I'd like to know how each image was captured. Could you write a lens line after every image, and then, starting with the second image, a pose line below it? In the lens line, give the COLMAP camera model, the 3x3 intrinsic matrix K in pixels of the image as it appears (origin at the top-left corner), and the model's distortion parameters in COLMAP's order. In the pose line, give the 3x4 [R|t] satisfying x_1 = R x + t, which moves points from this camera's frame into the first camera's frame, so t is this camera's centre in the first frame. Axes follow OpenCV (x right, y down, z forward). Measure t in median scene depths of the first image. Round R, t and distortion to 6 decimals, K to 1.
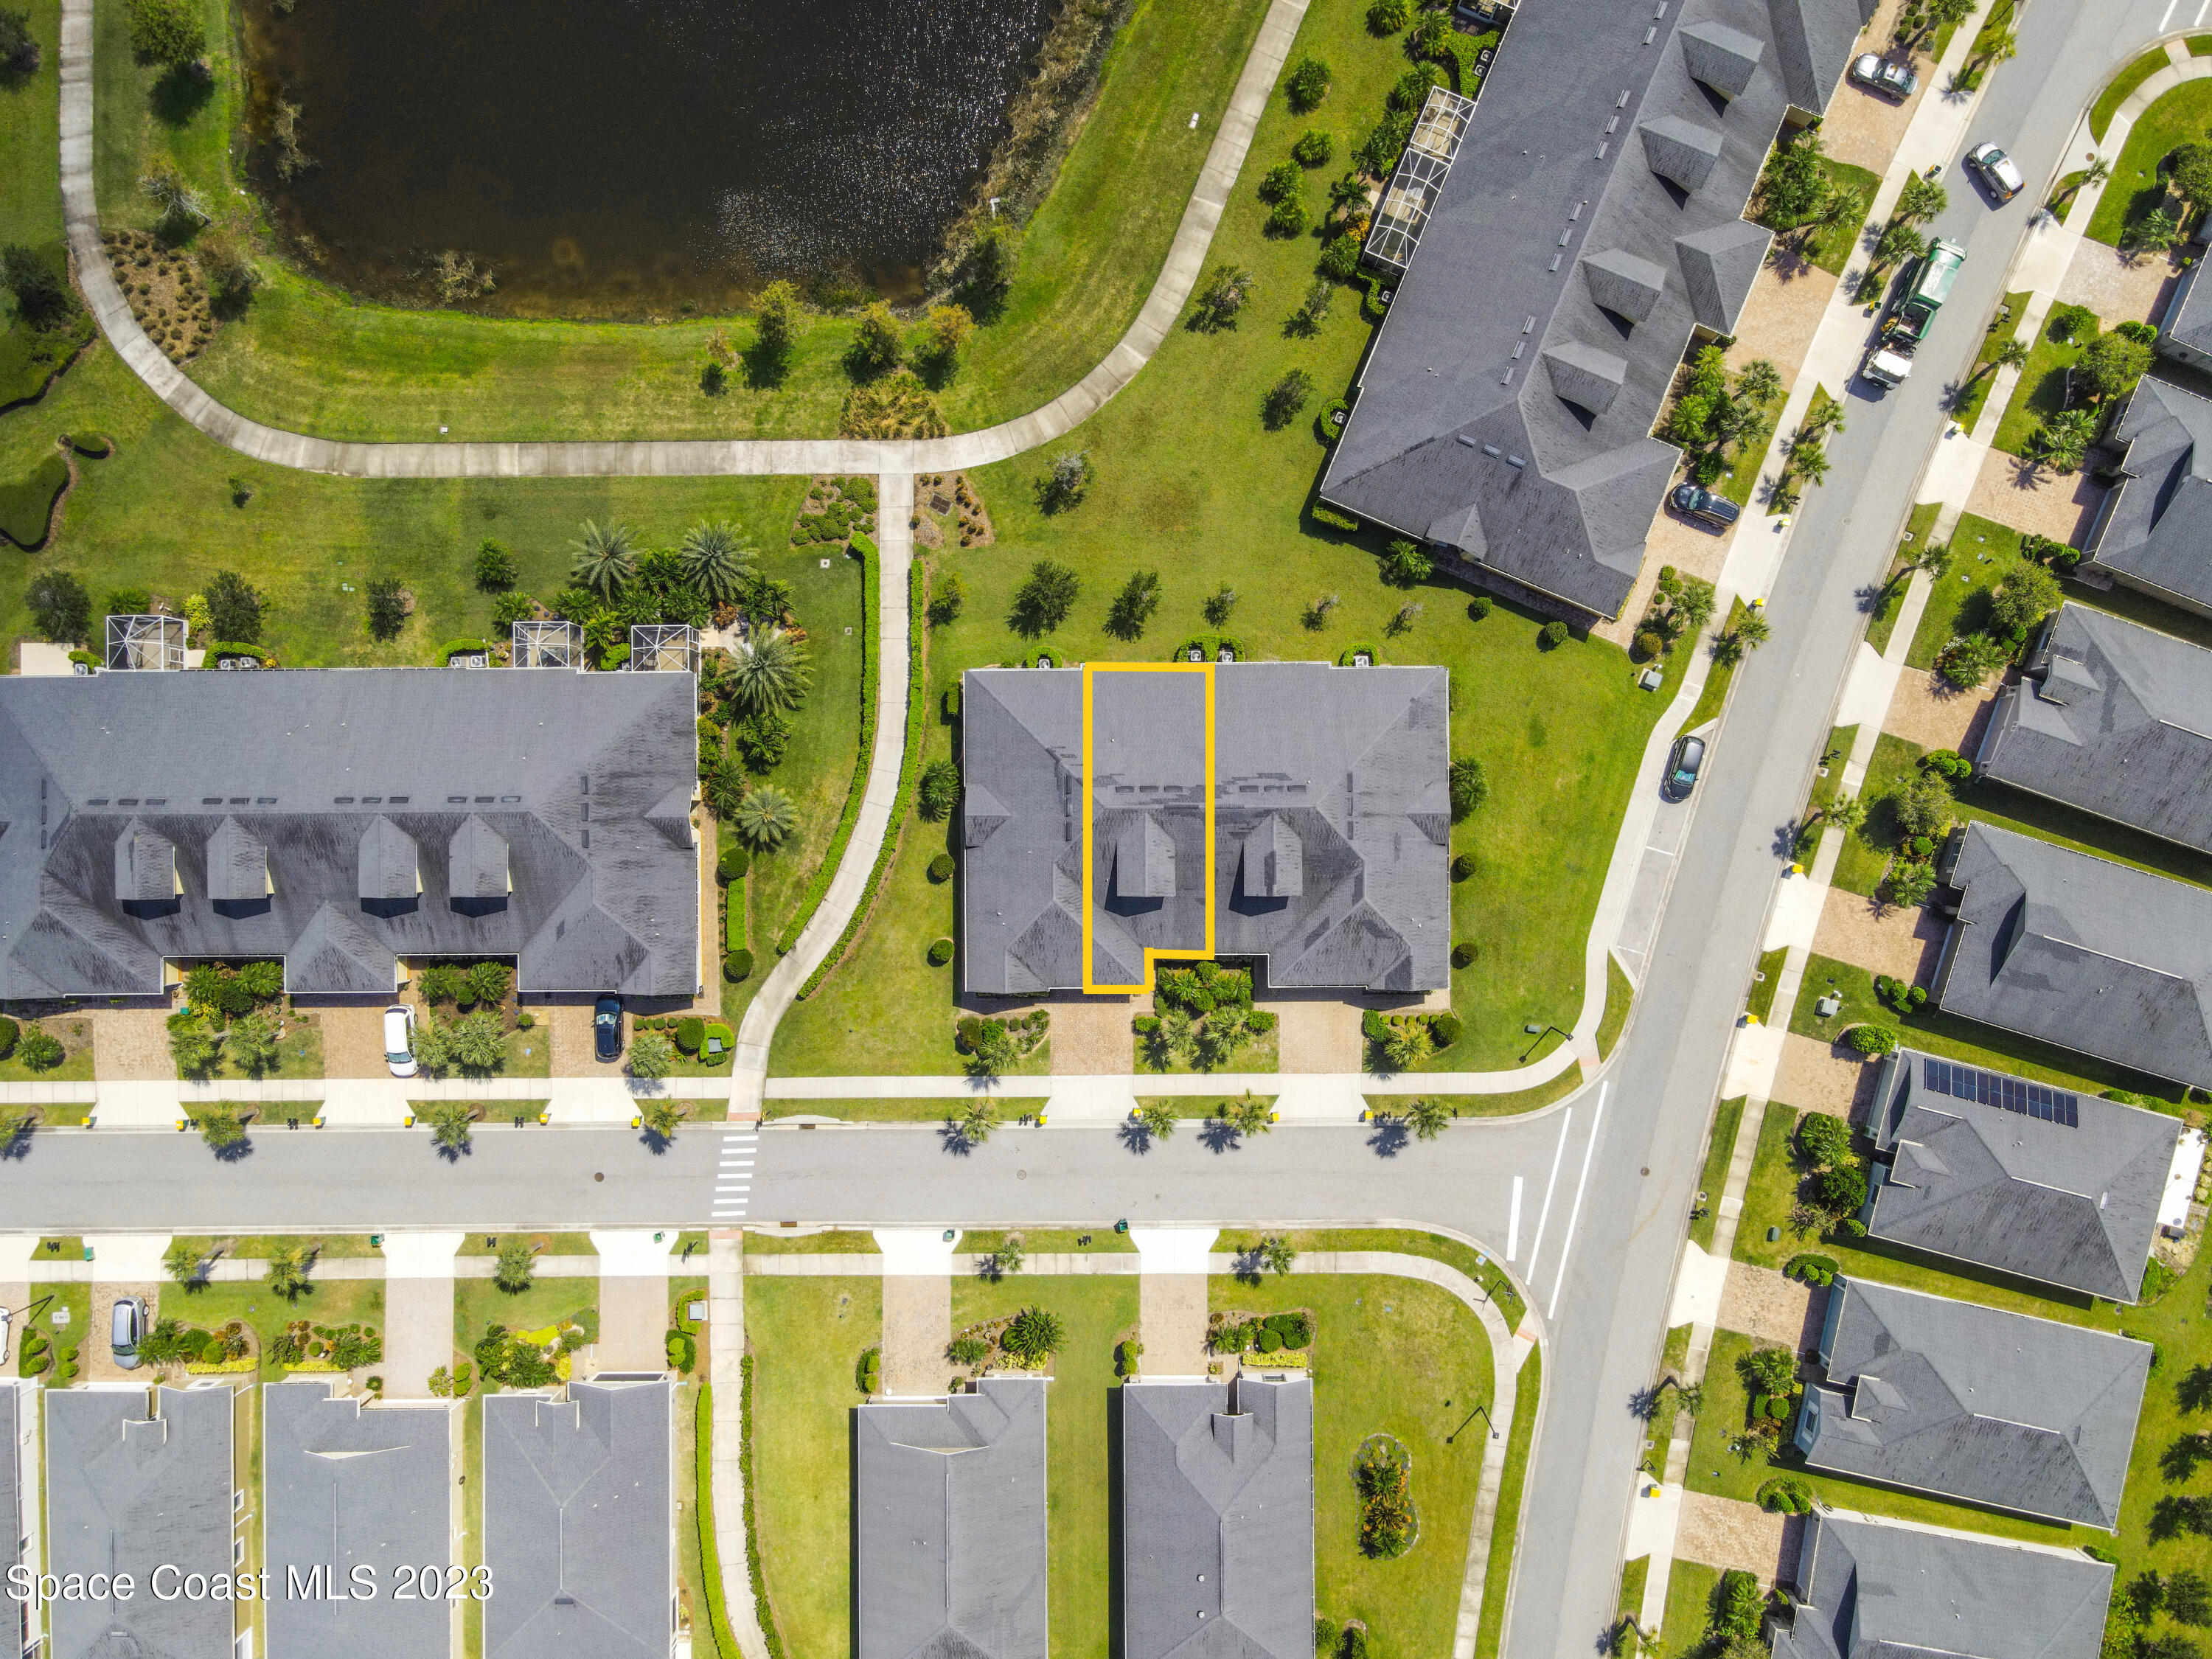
lens RADIAL K [[1622.2, 0, 1124.3], [0, 1622.2, 829.9], [0, 0, 1]] dist [0.024149, 0.002866]
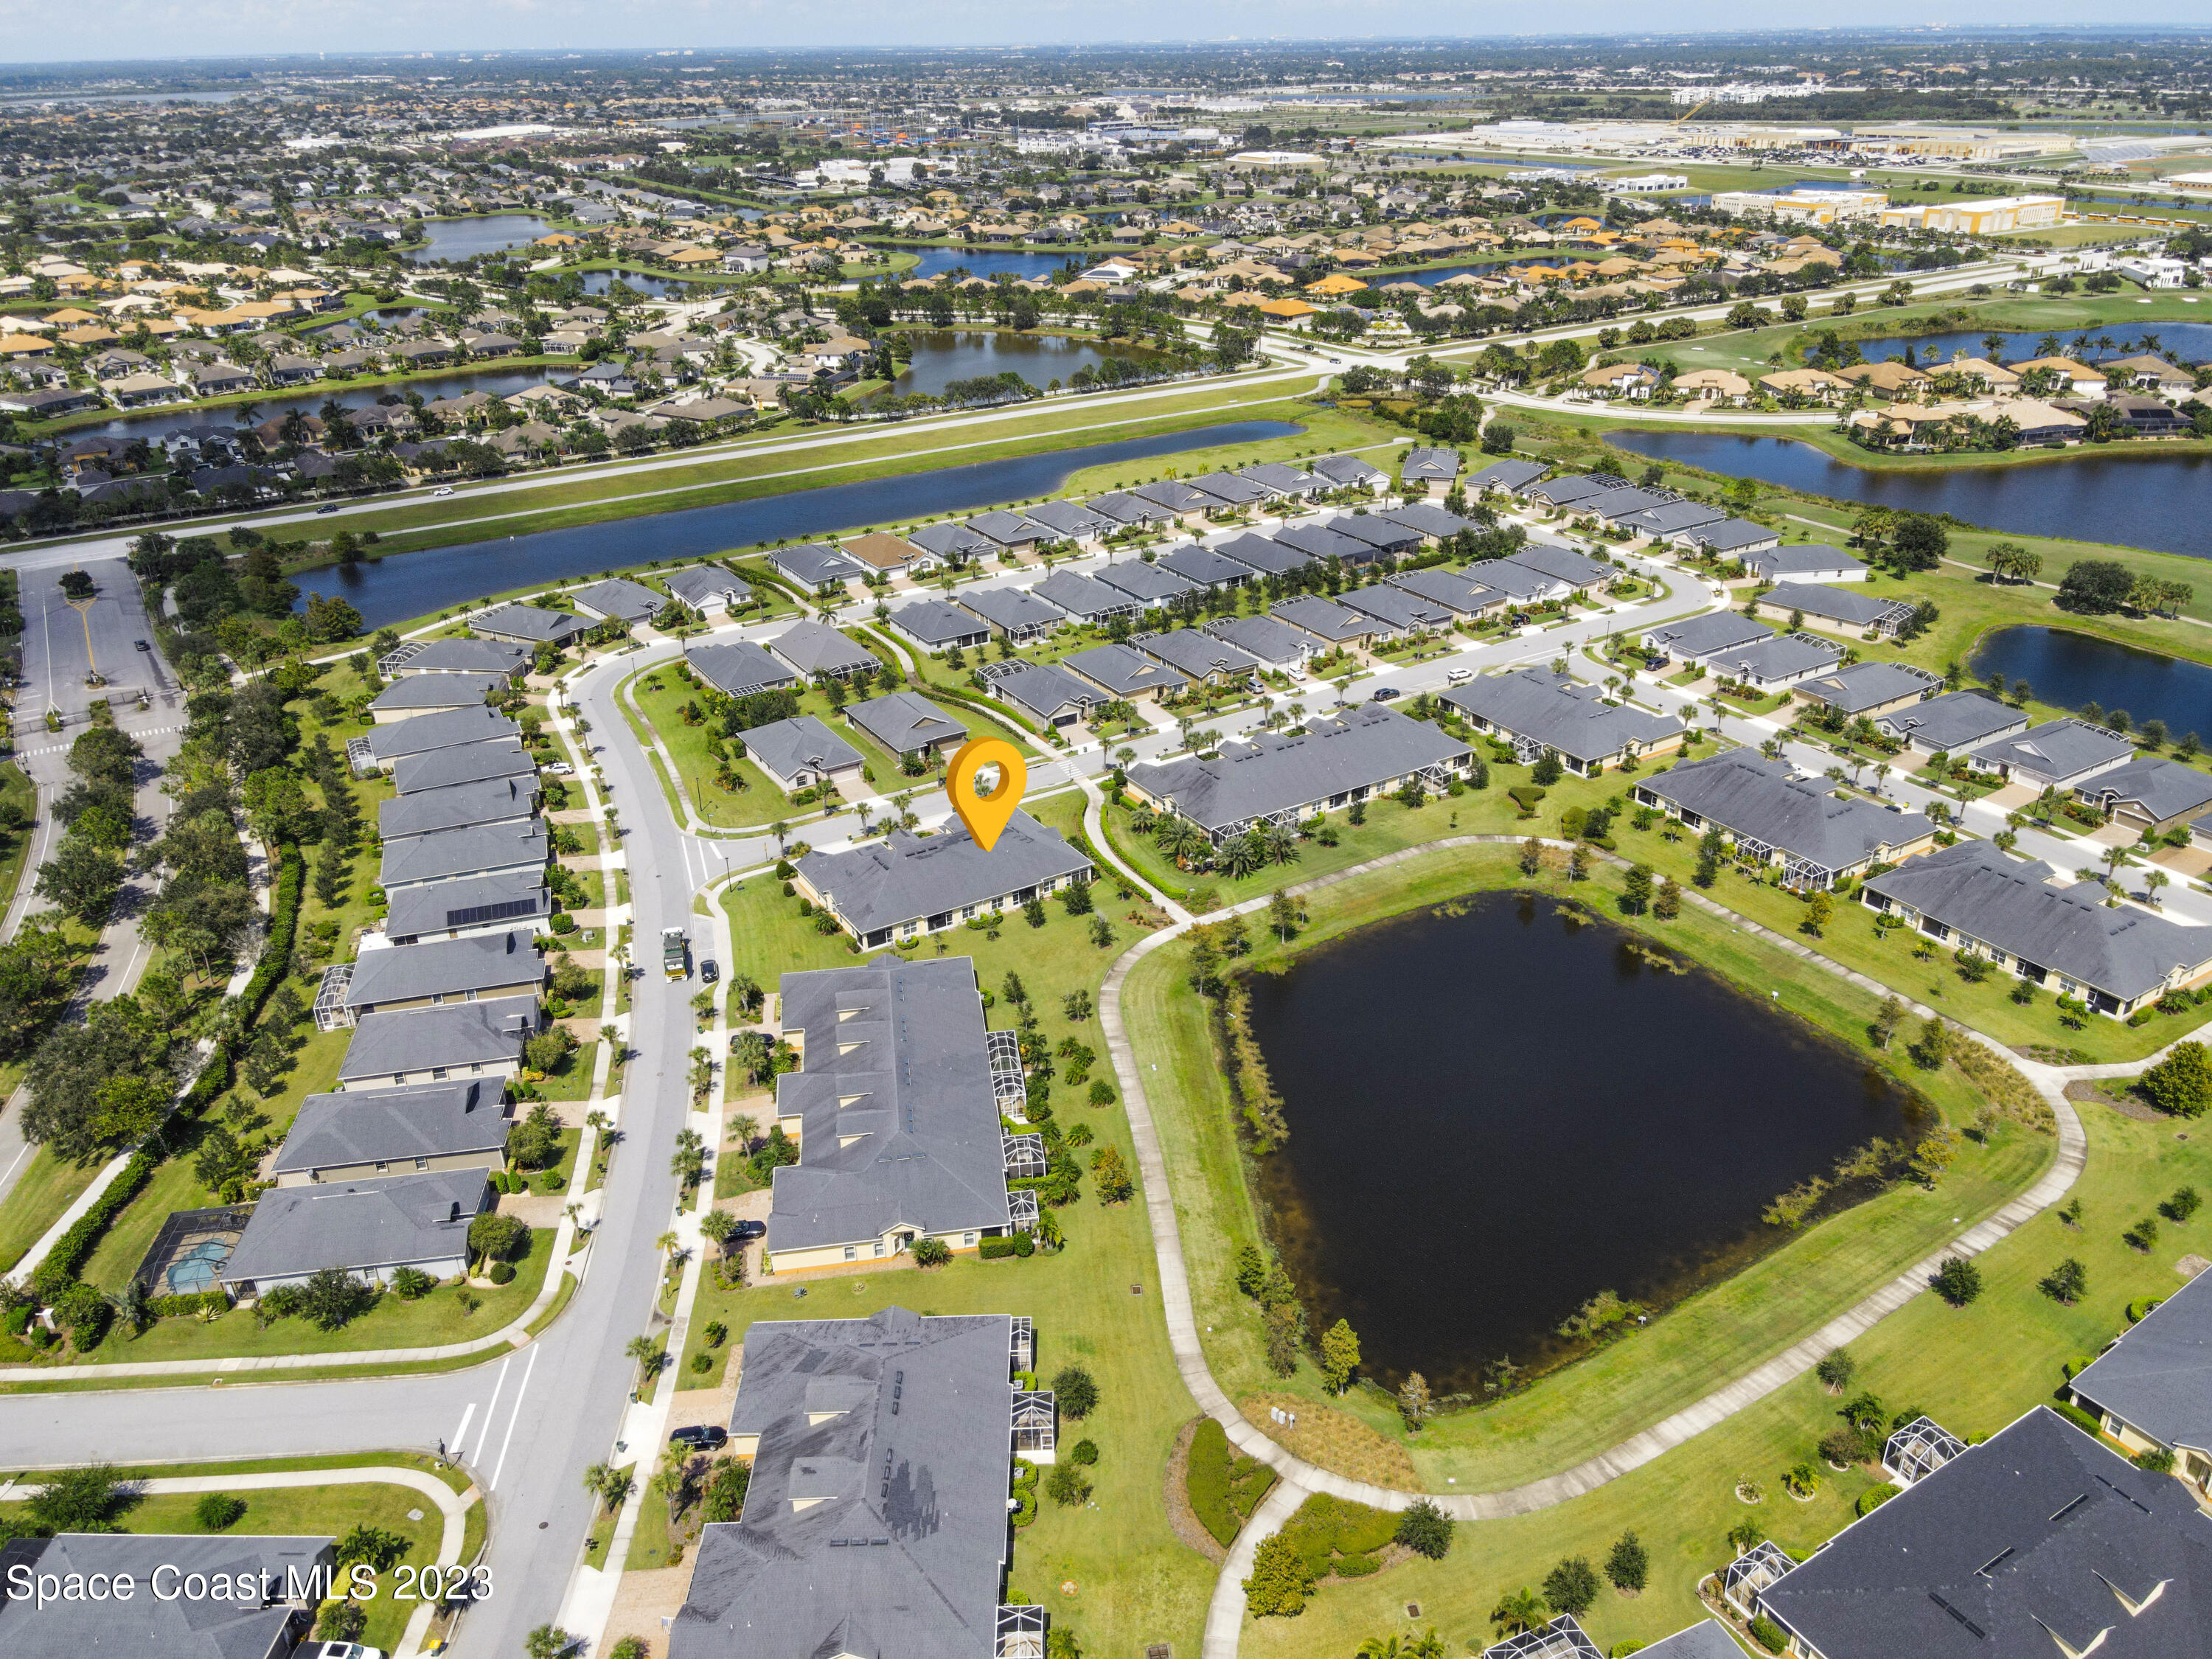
lens RADIAL K [[1622.1, 0, 1126.8], [0, 1622.1, 862.0], [0, 0, 1]] dist [0.012029, 0.005594]
pose [[-0.849207, 0.263953, -0.457358, 0.718203], [-0.527340, -0.378665, 0.760609, -1.516546], [0.027579, 0.887097, 0.460758, 0.123131]]
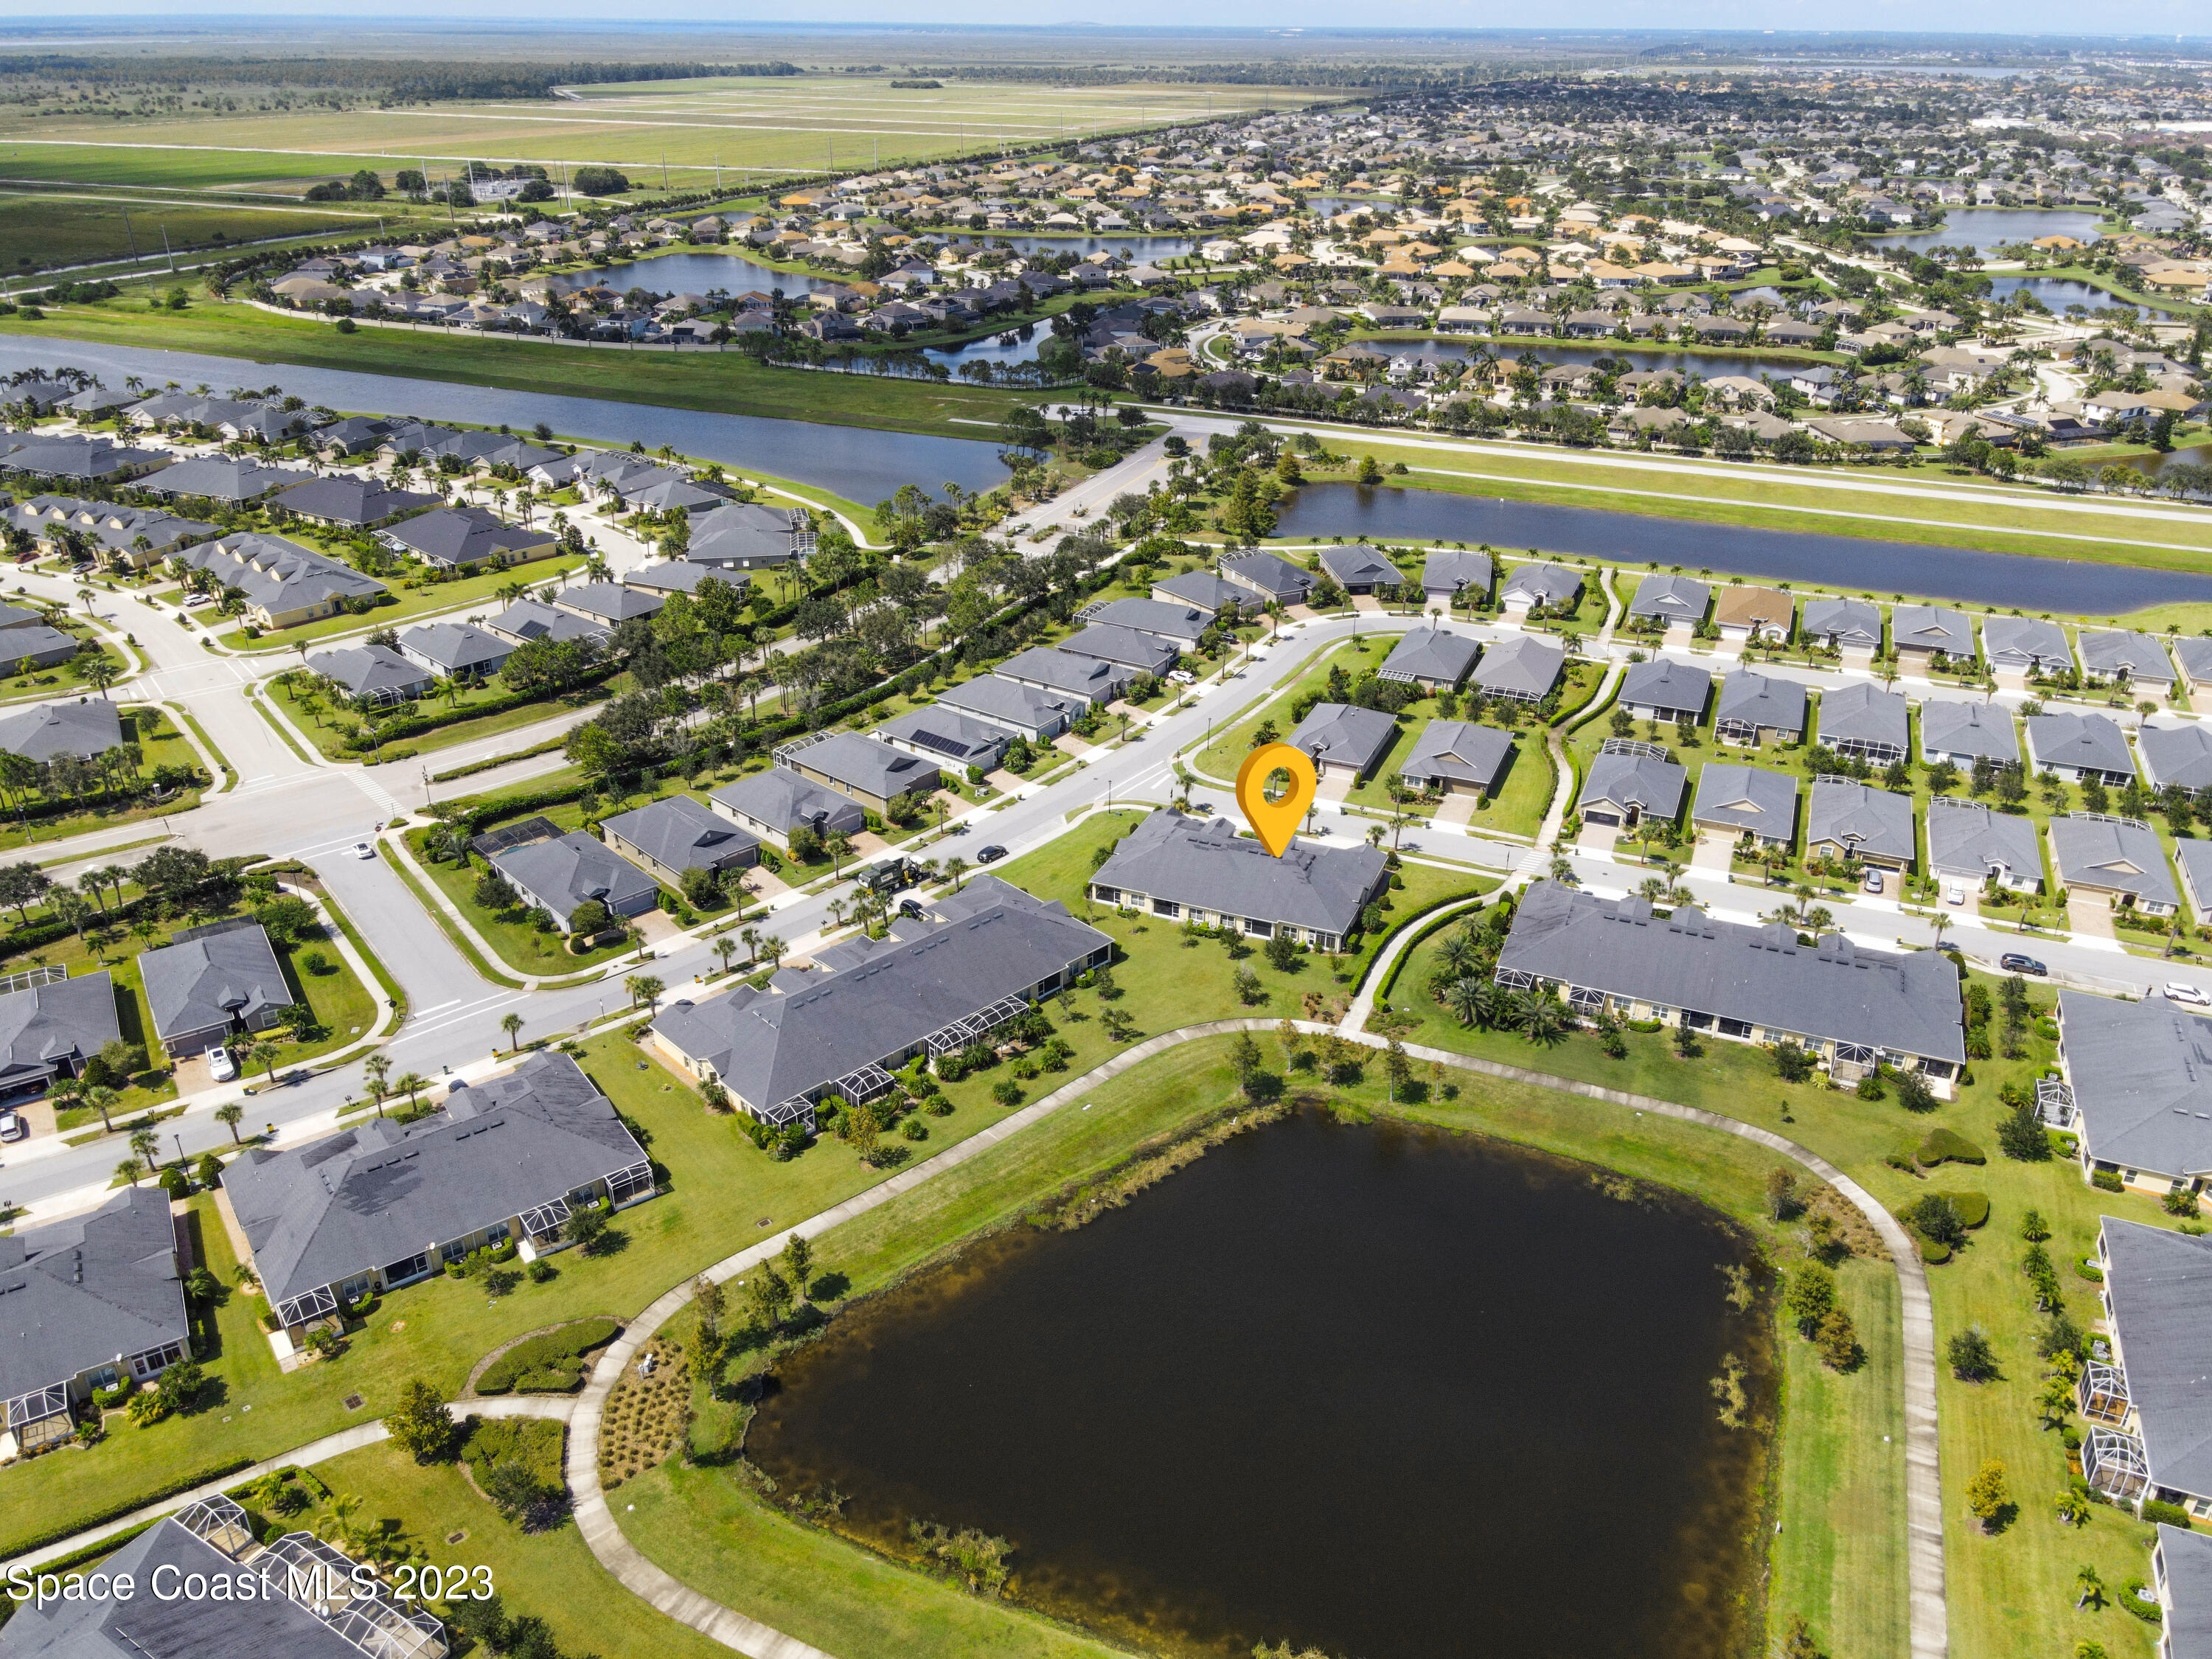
lens RADIAL K [[1622.2, 0, 1124.3], [0, 1622.2, 829.9], [0, 0, 1]] dist [0.024149, 0.002866]
pose [[-0.920774, -0.172688, 0.349792, -0.460464], [0.390097, -0.407845, 0.825522, -1.534815], [0.000103, 0.896572, 0.442898, 0.127570]]
